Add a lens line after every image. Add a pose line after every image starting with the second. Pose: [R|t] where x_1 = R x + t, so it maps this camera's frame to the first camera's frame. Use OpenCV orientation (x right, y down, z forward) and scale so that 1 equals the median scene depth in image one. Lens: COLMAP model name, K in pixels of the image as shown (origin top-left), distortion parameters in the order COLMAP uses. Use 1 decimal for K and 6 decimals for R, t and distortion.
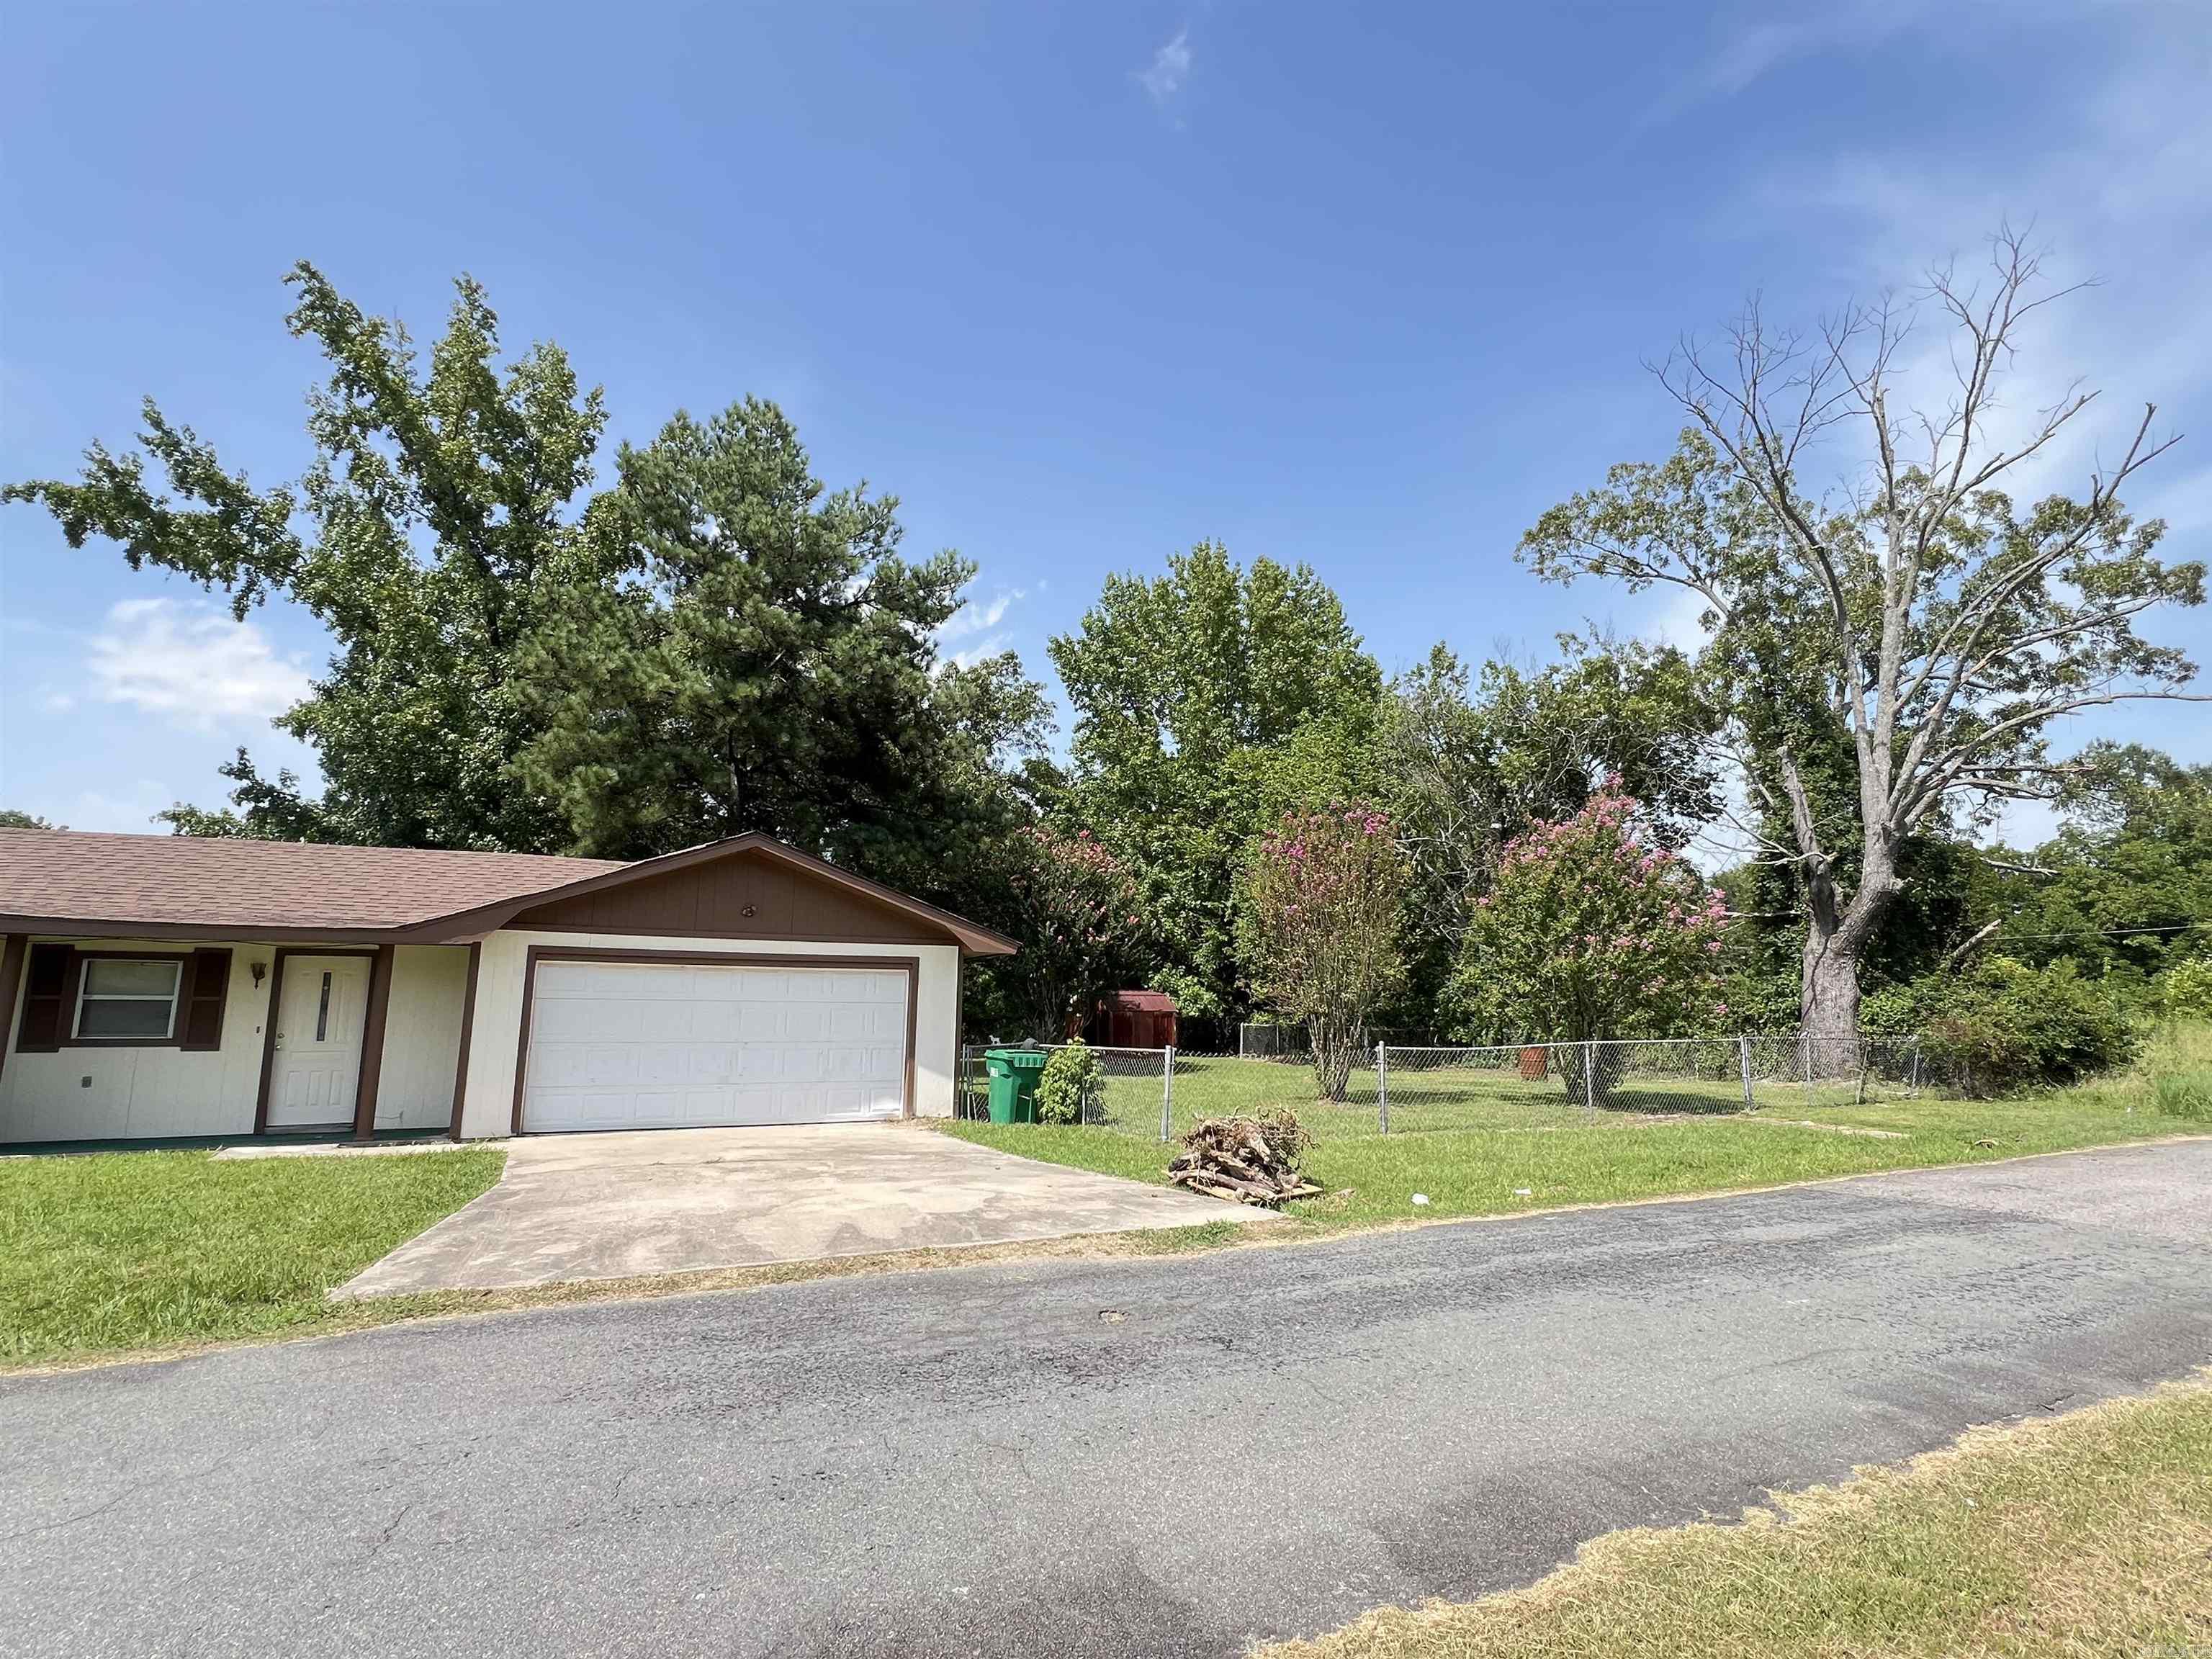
lens RADIAL K [[1095.1, 0, 1051.0], [0, 1095.1, 842.5], [0, 0, 1]] dist [-0.000625, 0.003154]
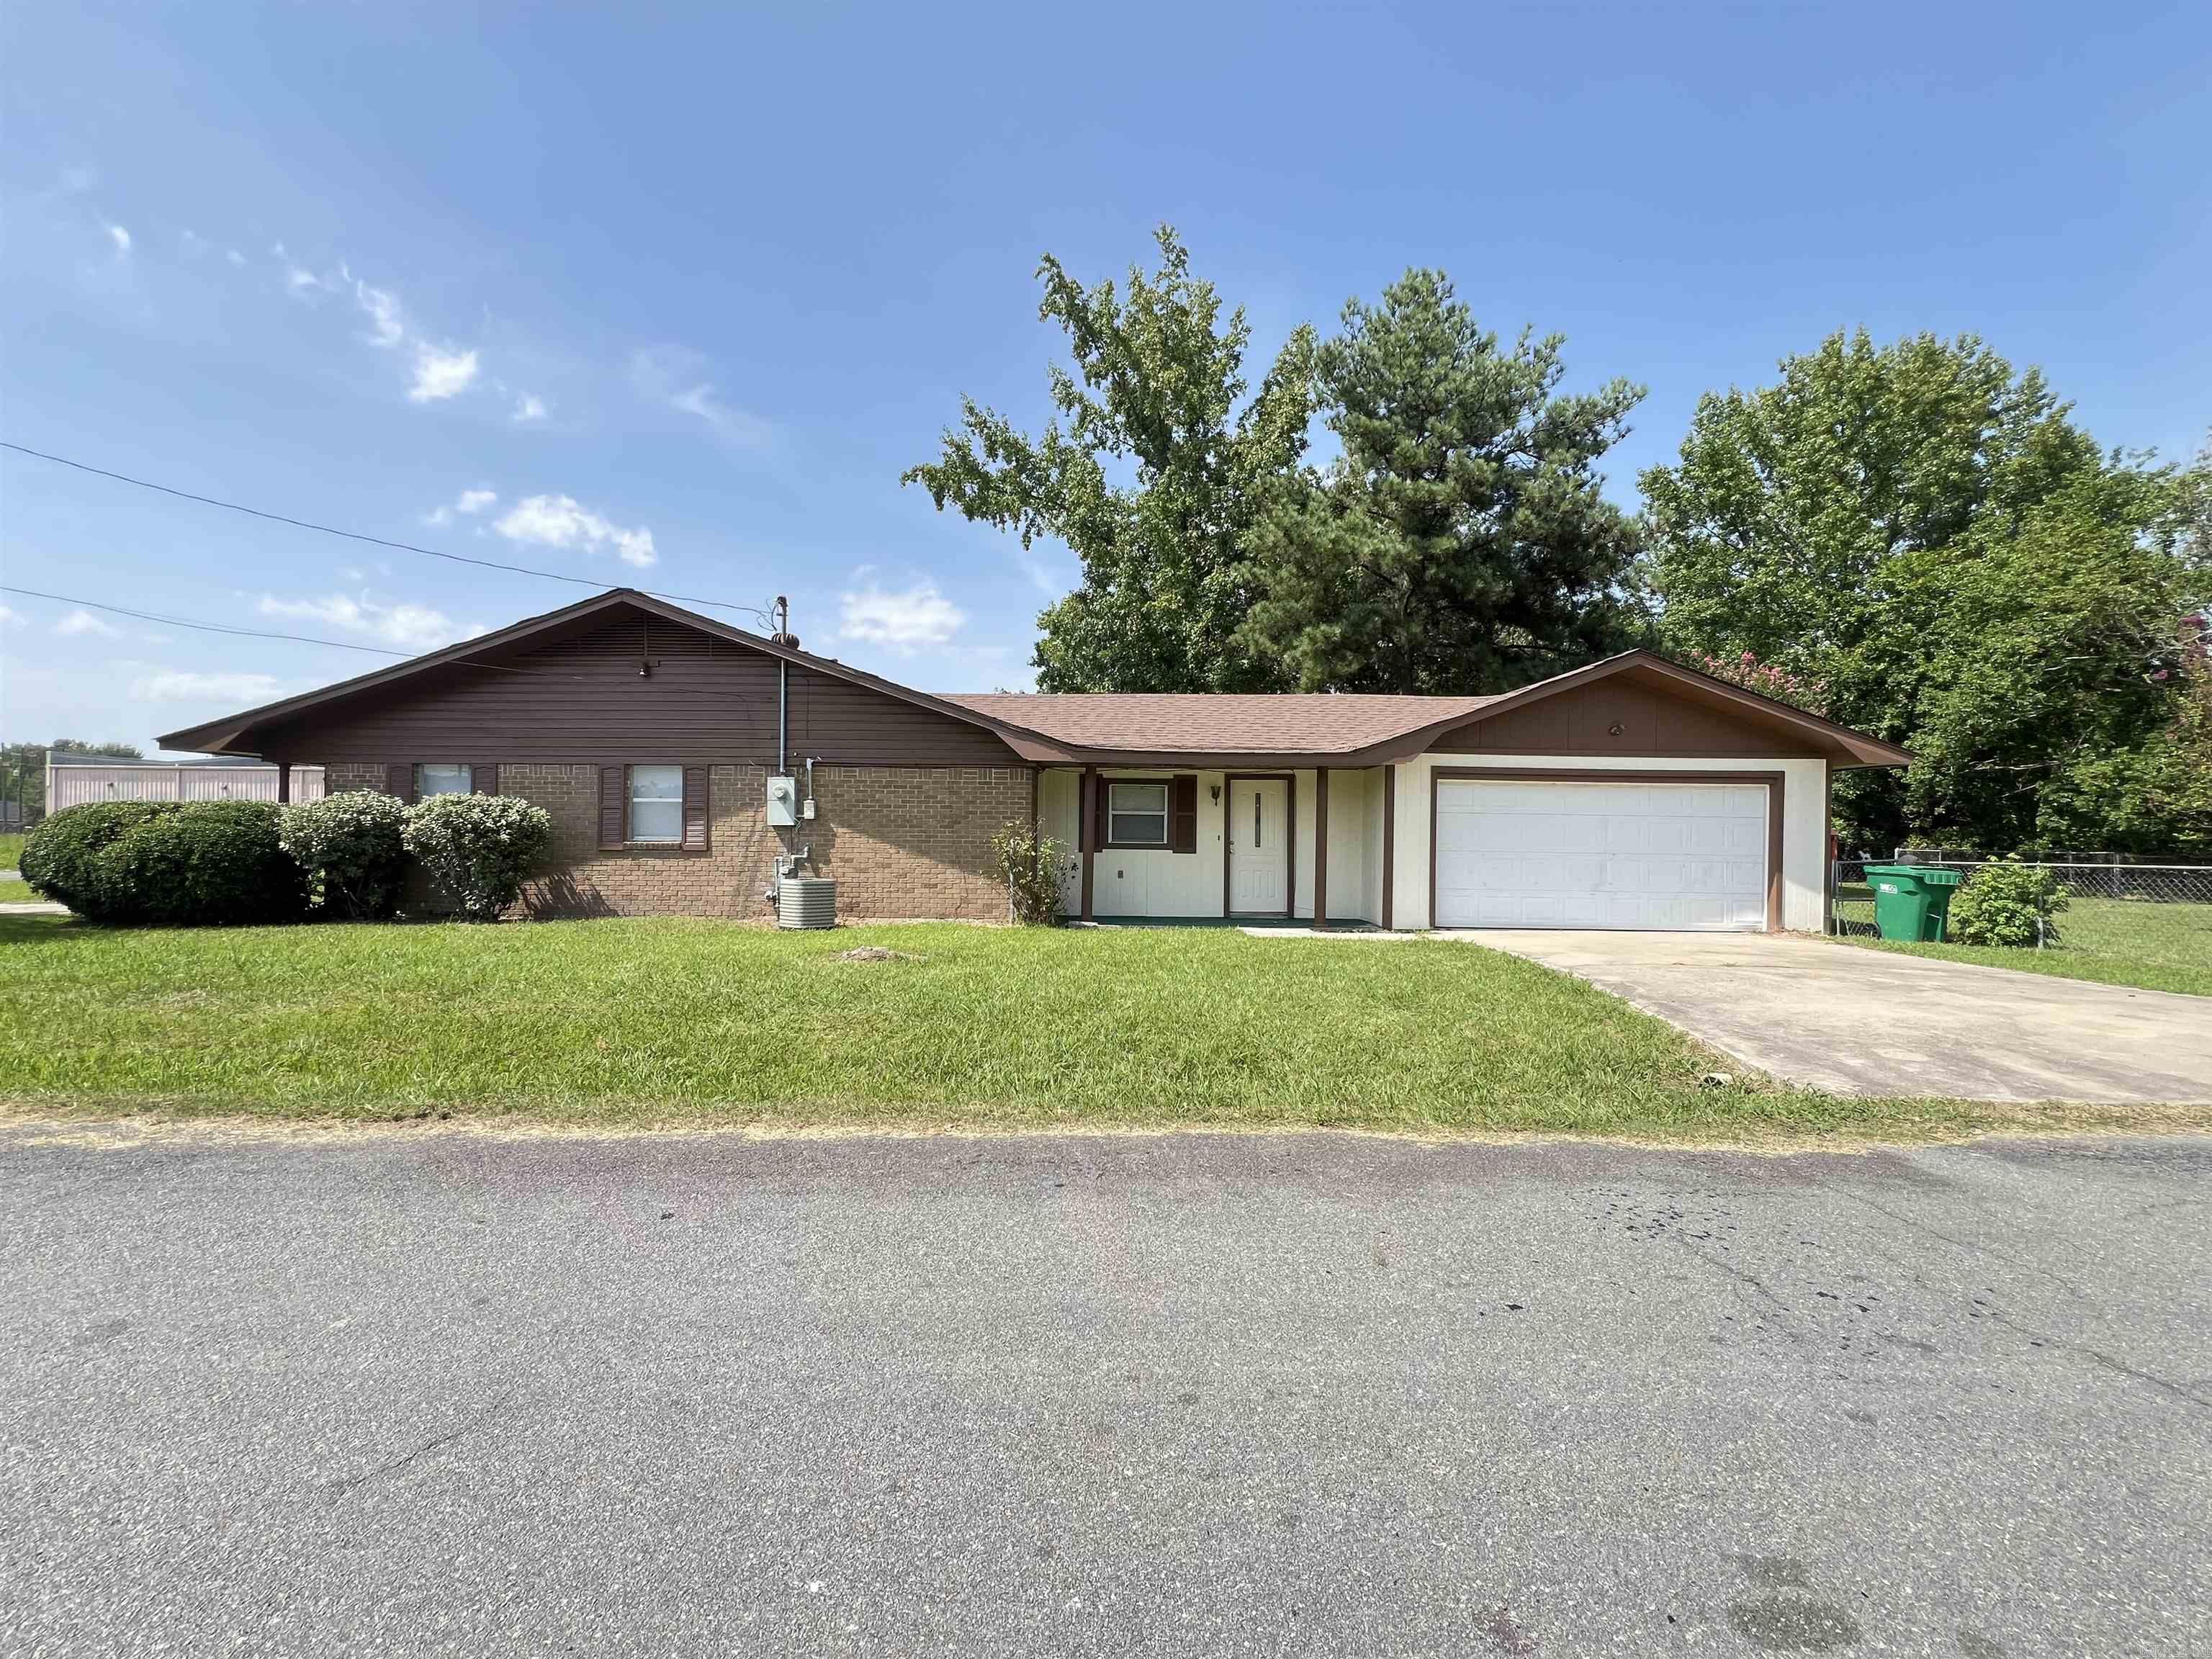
lens RADIAL K [[889.2, 0, 1096.5], [0, 889.2, 851.9], [0, 0, 1]] dist [-0.015418, 0.001280]
pose [[0.886496, 0.011619, -0.462590, -0.158540], [0.065457, 0.986484, 0.150219, 0.009368], [0.458083, -0.163448, 0.873753, 0.010989]]
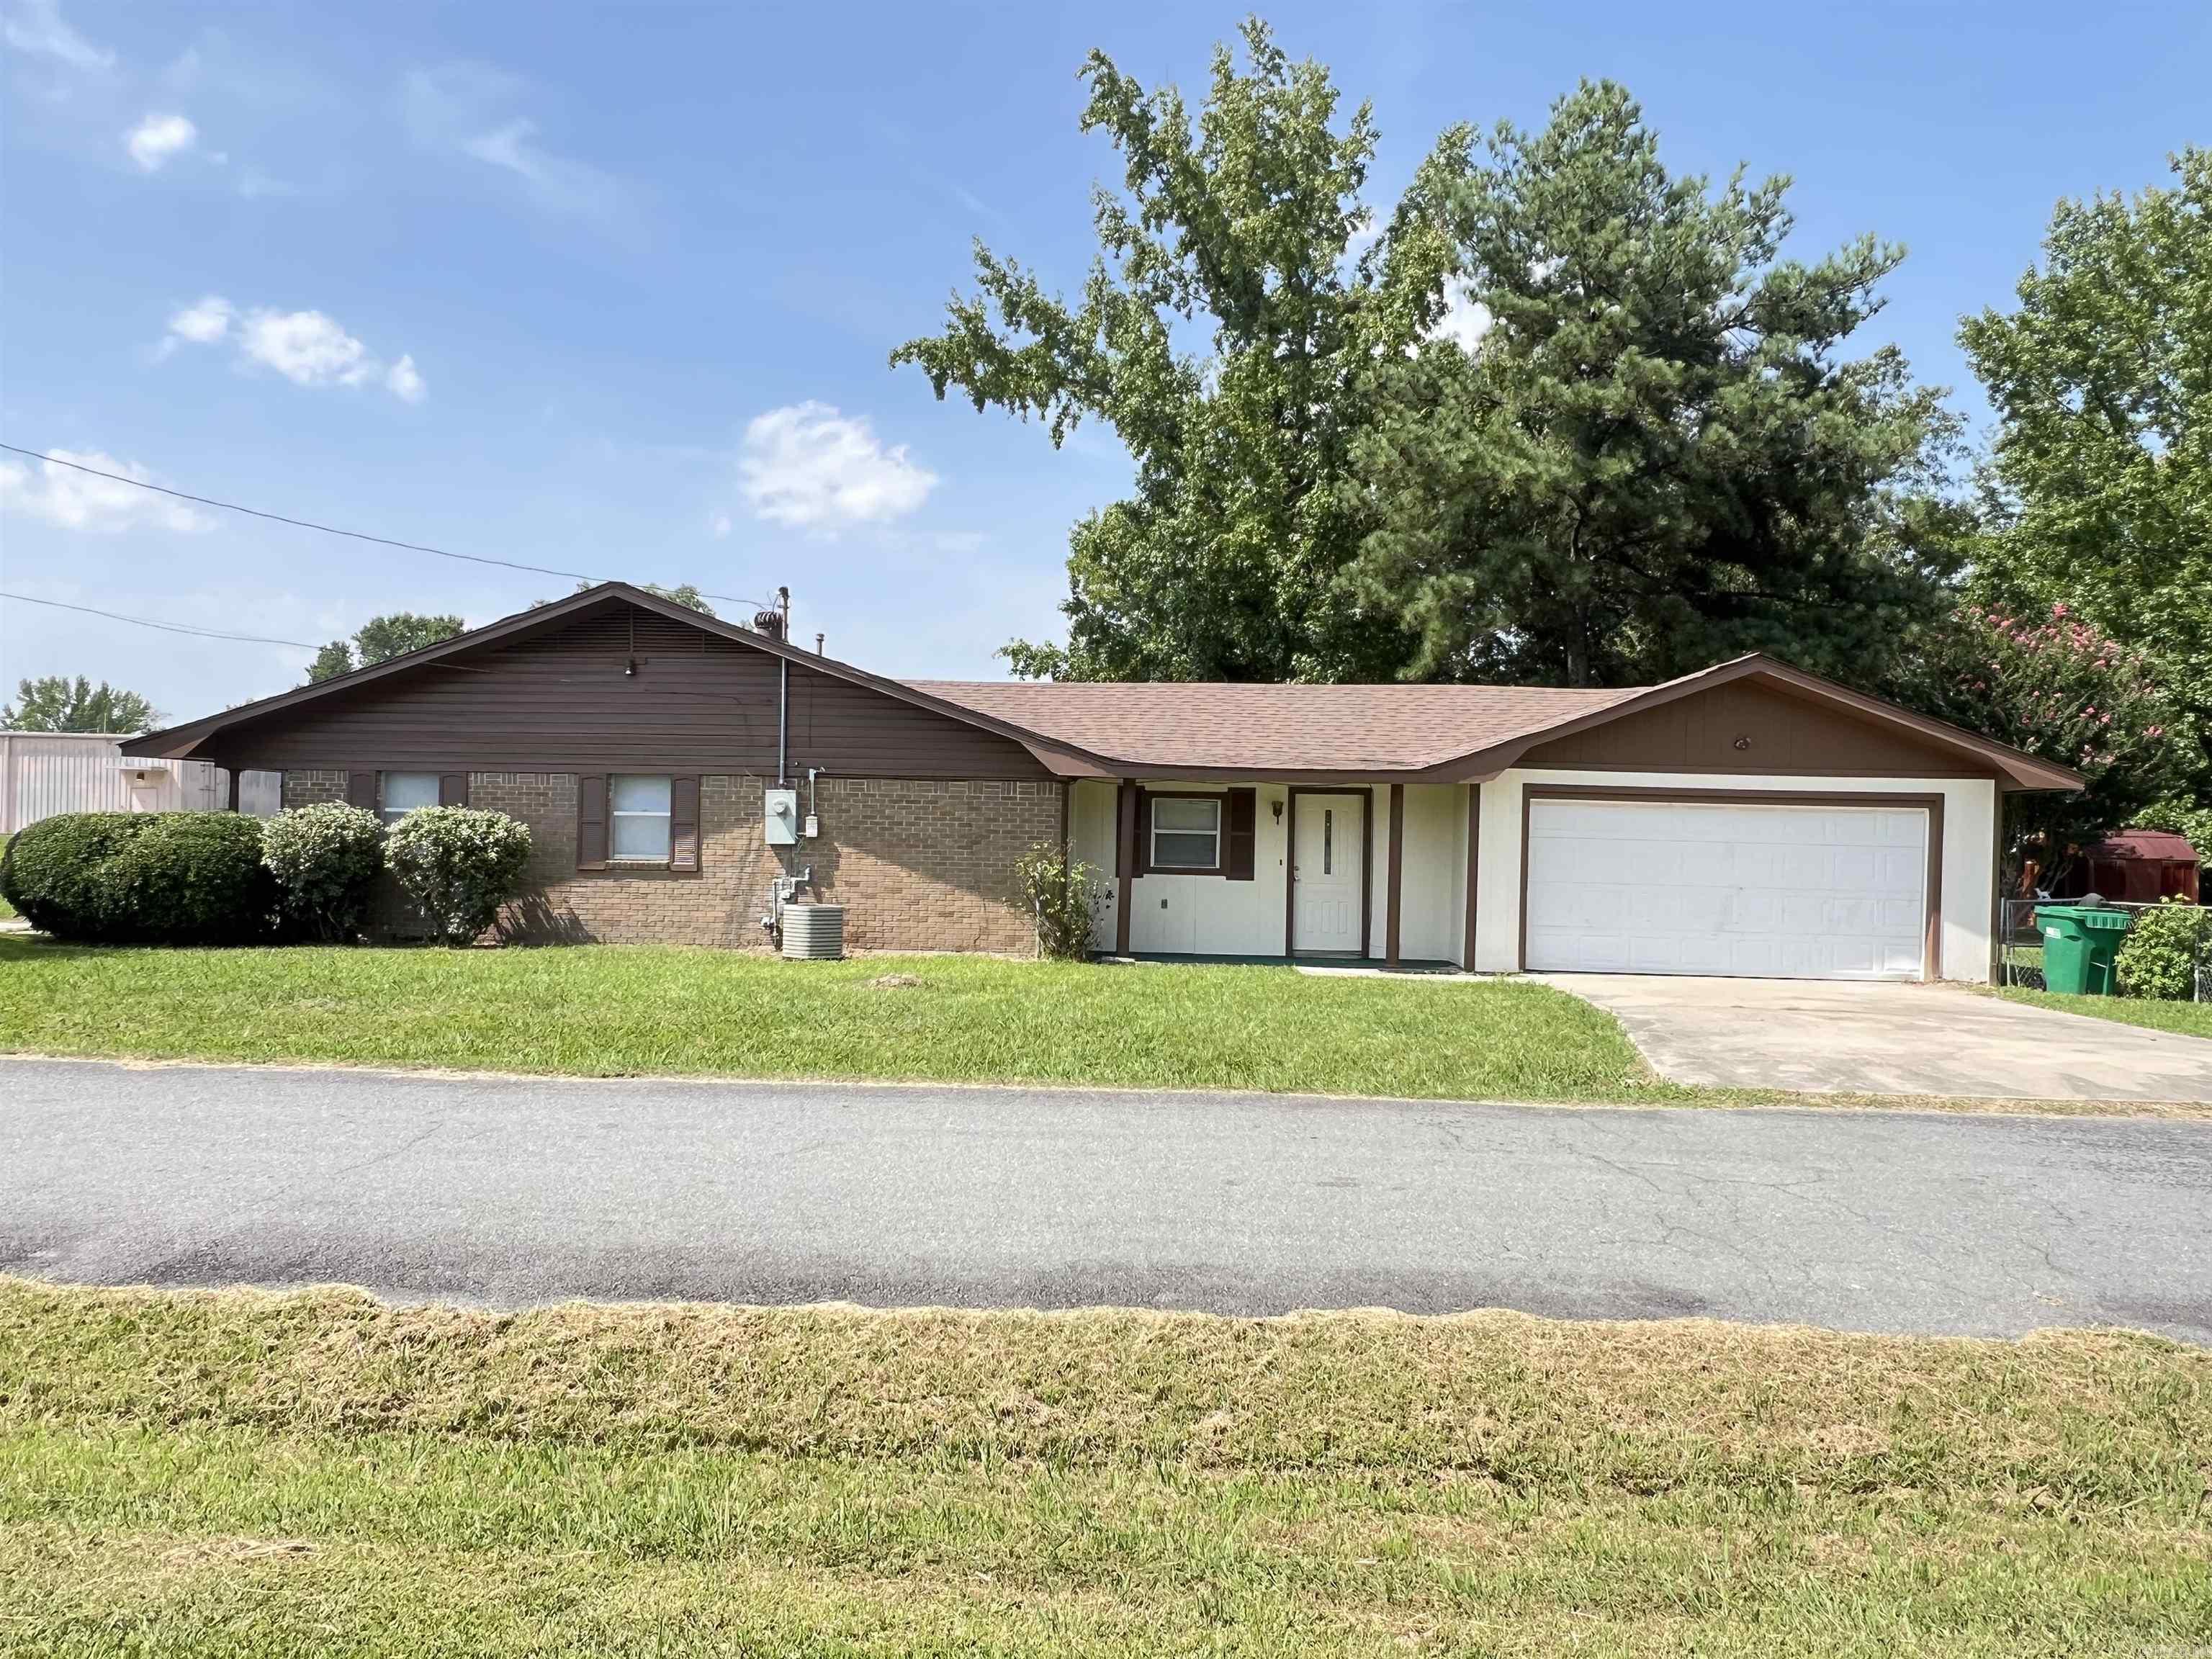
lens RADIAL K [[1402.2, 0, 1128.8], [0, 1402.2, 834.0], [0, 0, 1]] dist [-0.016039, 0.000777]
pose [[0.875614, 0.012360, -0.482854, -0.079734], [0.056255, 0.990260, 0.127363, -0.018025], [0.479725, -0.138684, 0.866390, -0.115731]]
